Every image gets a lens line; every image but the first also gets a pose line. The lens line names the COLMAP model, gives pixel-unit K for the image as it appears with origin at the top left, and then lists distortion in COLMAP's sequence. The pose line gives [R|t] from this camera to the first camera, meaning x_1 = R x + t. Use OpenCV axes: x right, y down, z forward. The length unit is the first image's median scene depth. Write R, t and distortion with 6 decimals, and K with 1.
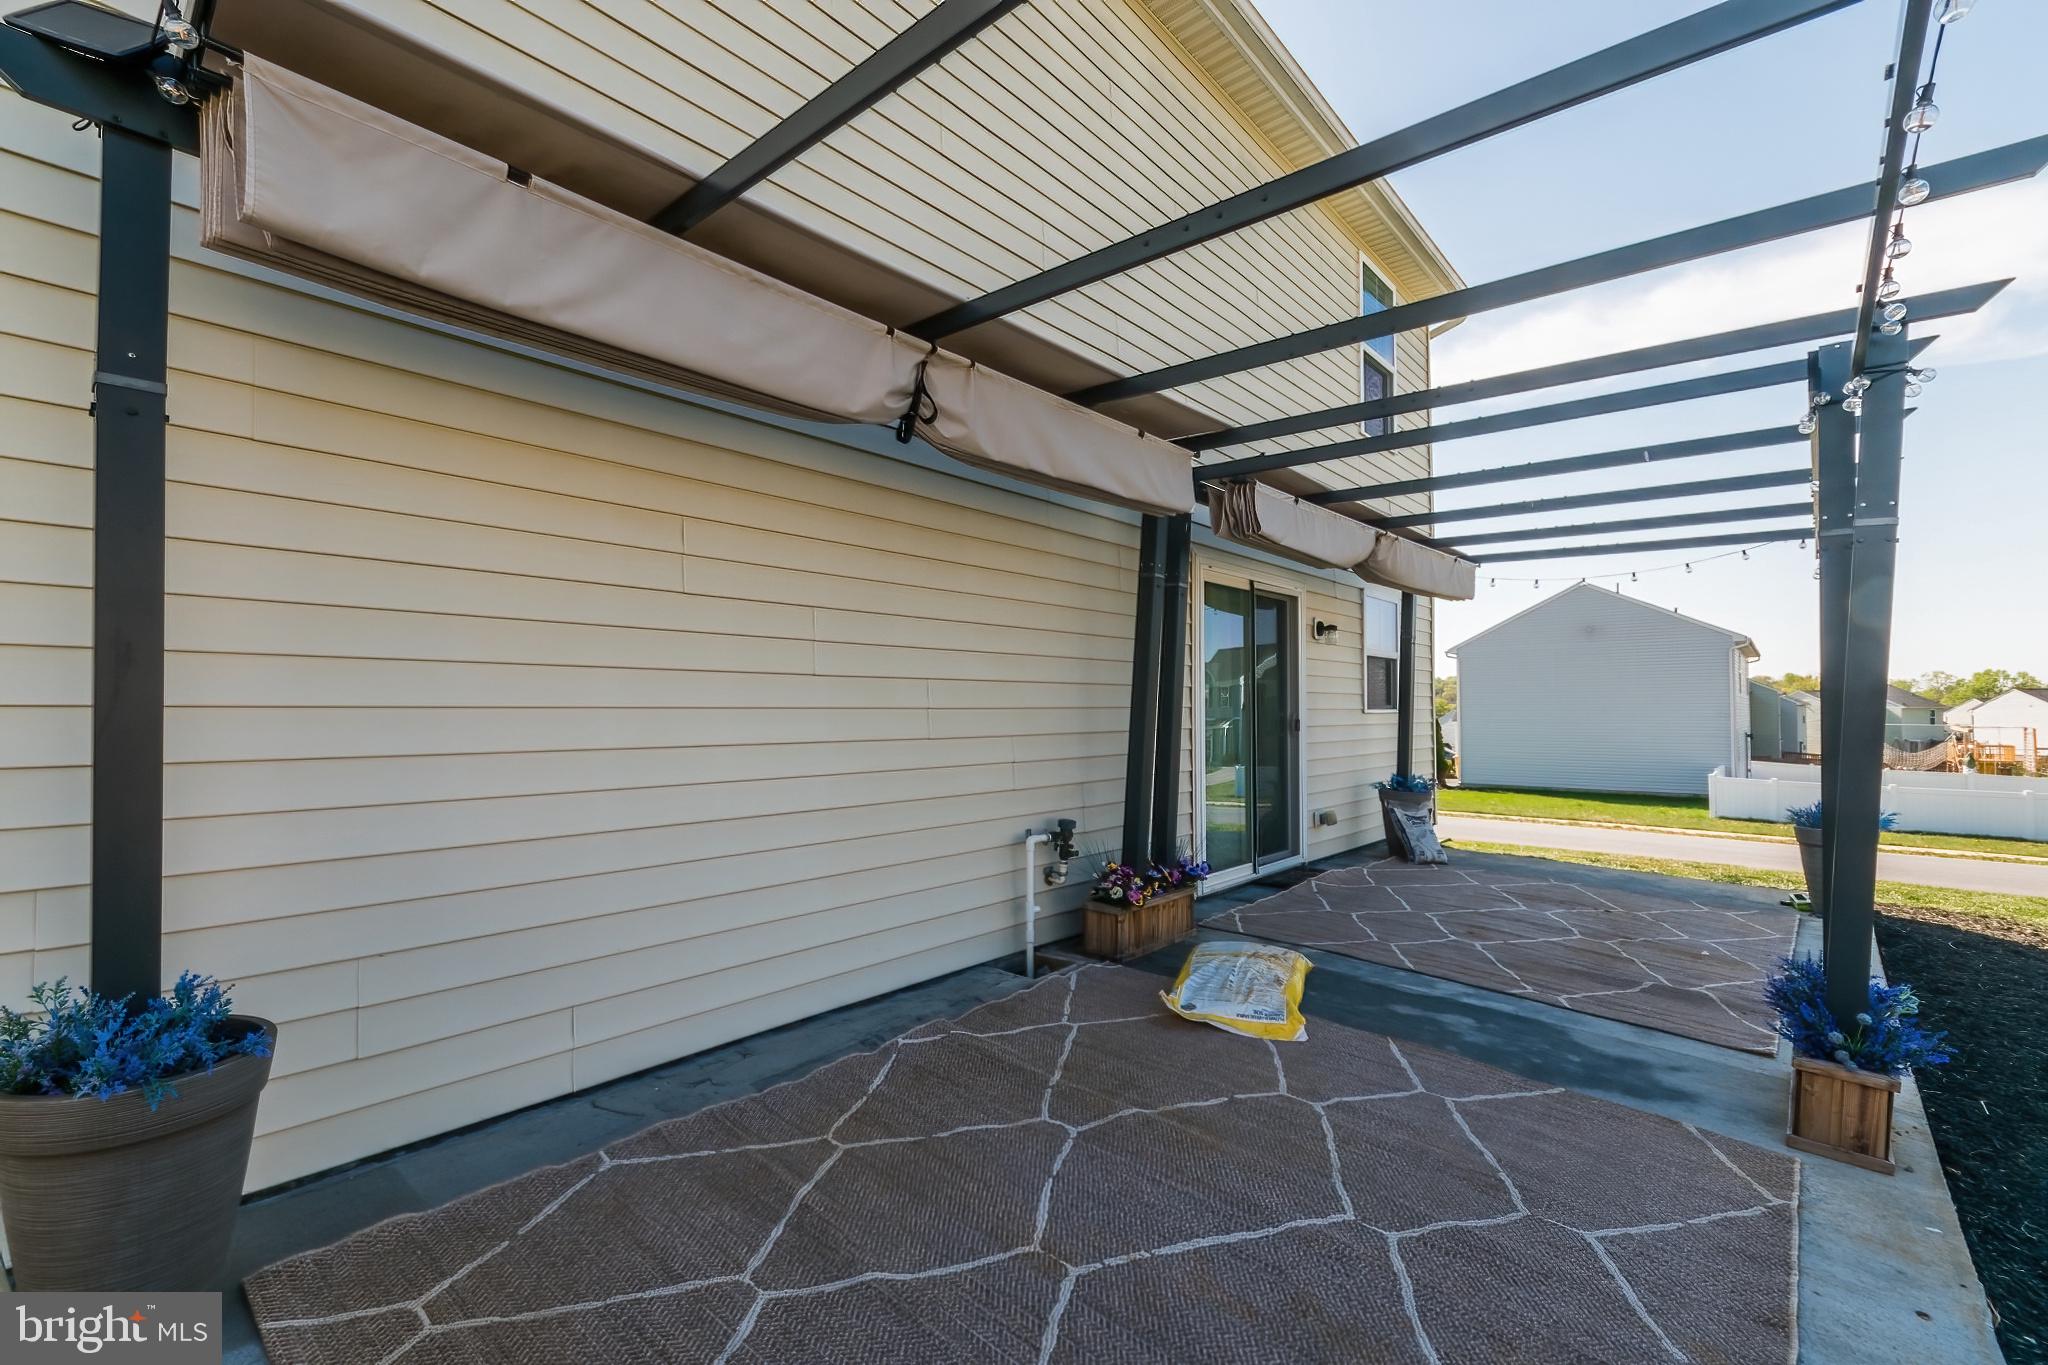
lens RADIAL K [[912.0, 0, 1025.2], [0, 912.0, 704.1], [0, 0, 1]] dist [0.009059, -0.001407]
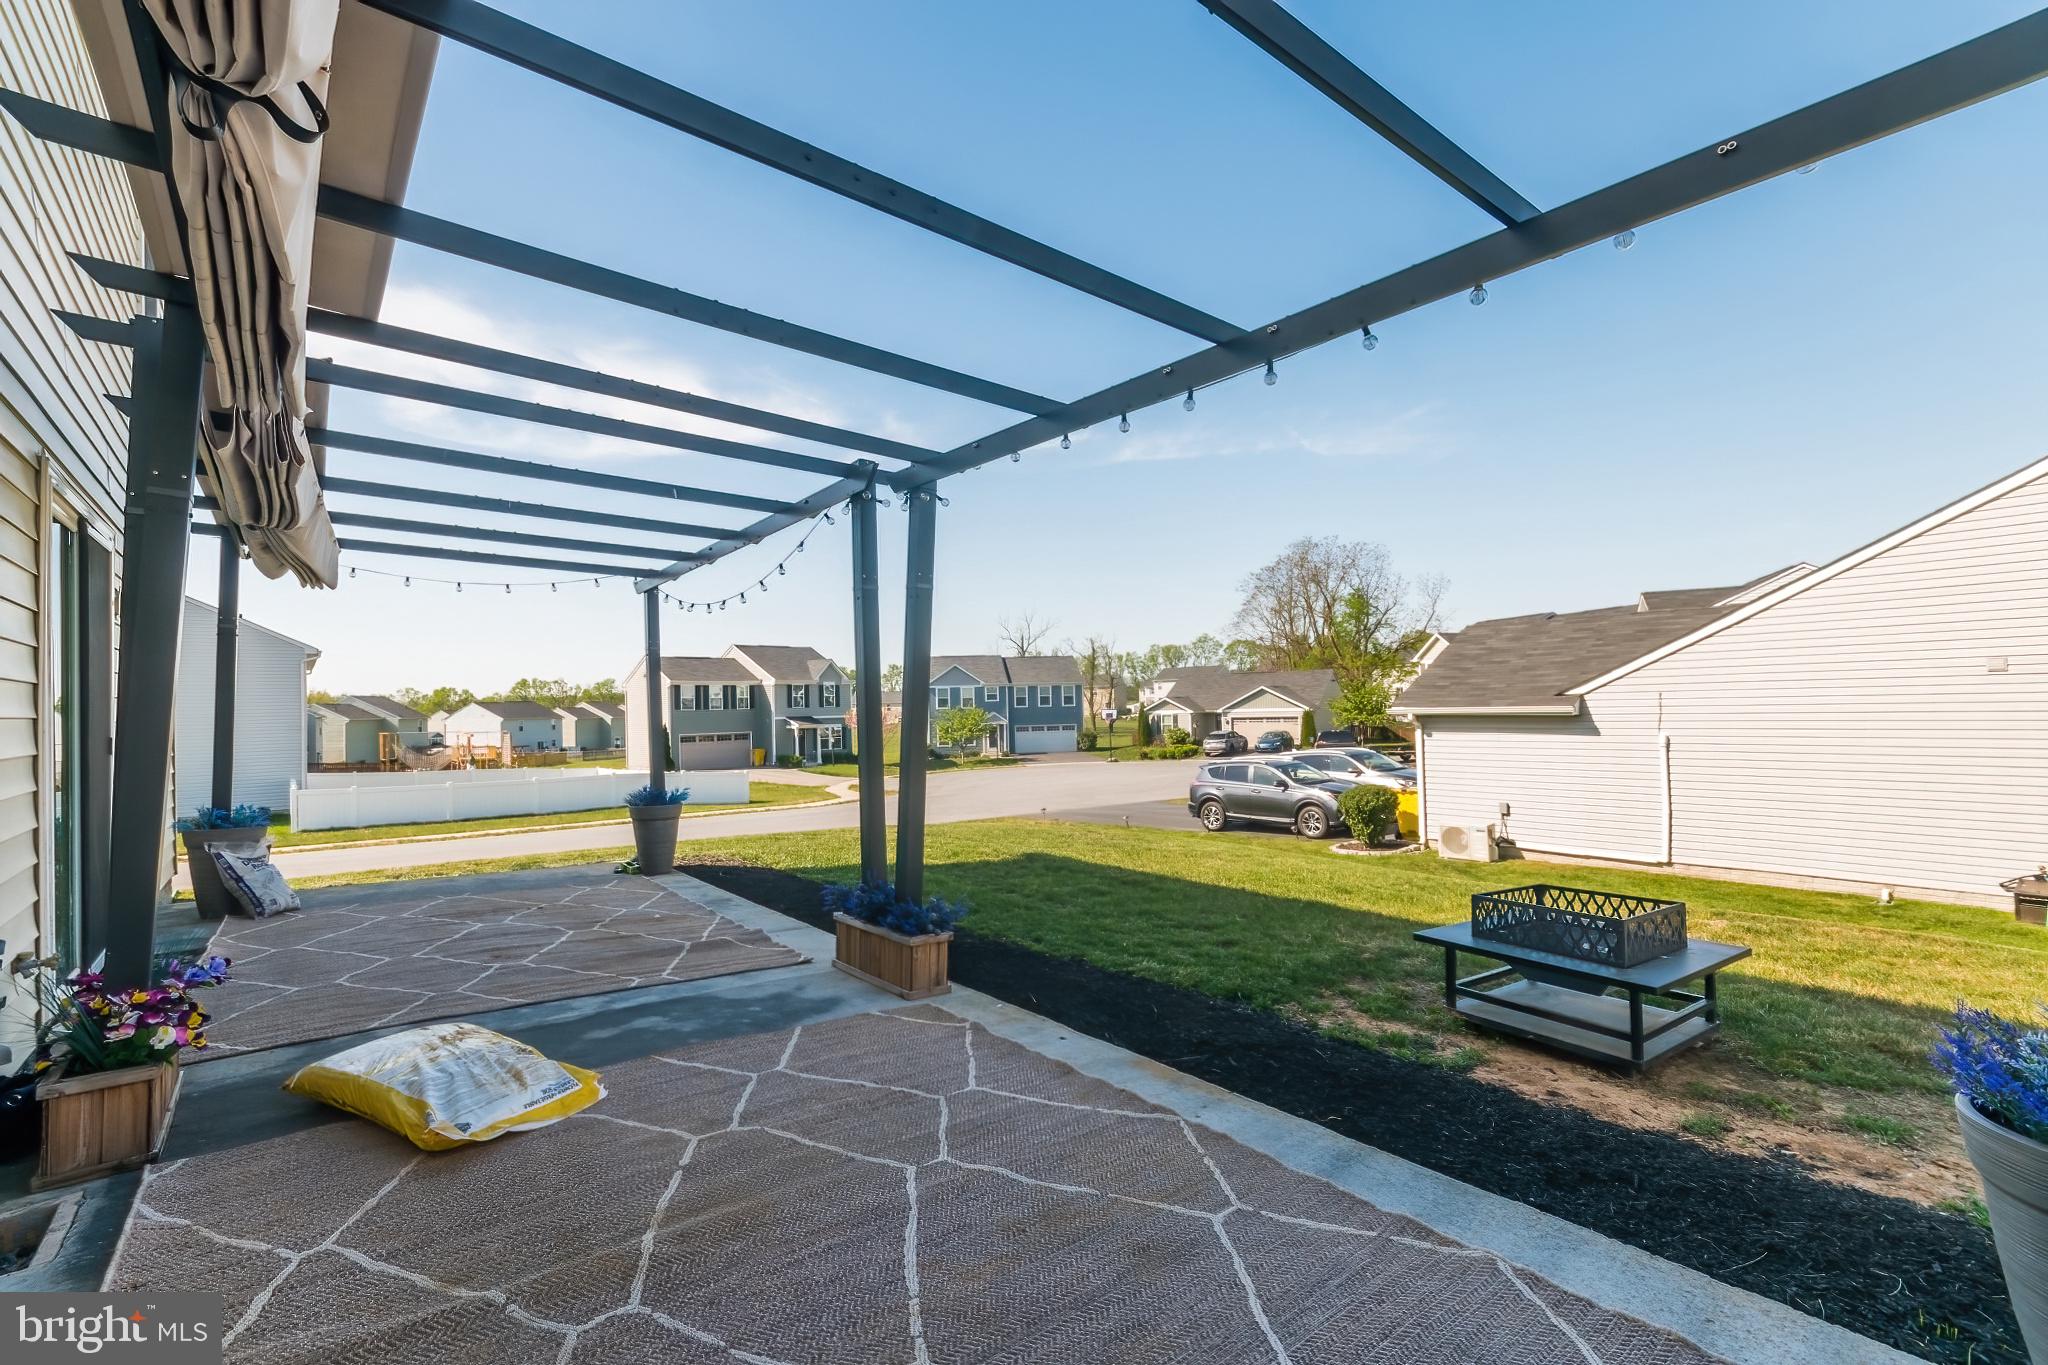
lens RADIAL K [[912.0, 0, 1007.4], [0, 912.0, 692.3], [0, 0, 1]] dist [0.009059, -0.001407]
pose [[0.164124, 0.012275, 0.986363, -0.460096], [0.016763, 0.999743, -0.015230, 0.009512], [-0.986297, 0.019034, 0.163876, 0.458316]]
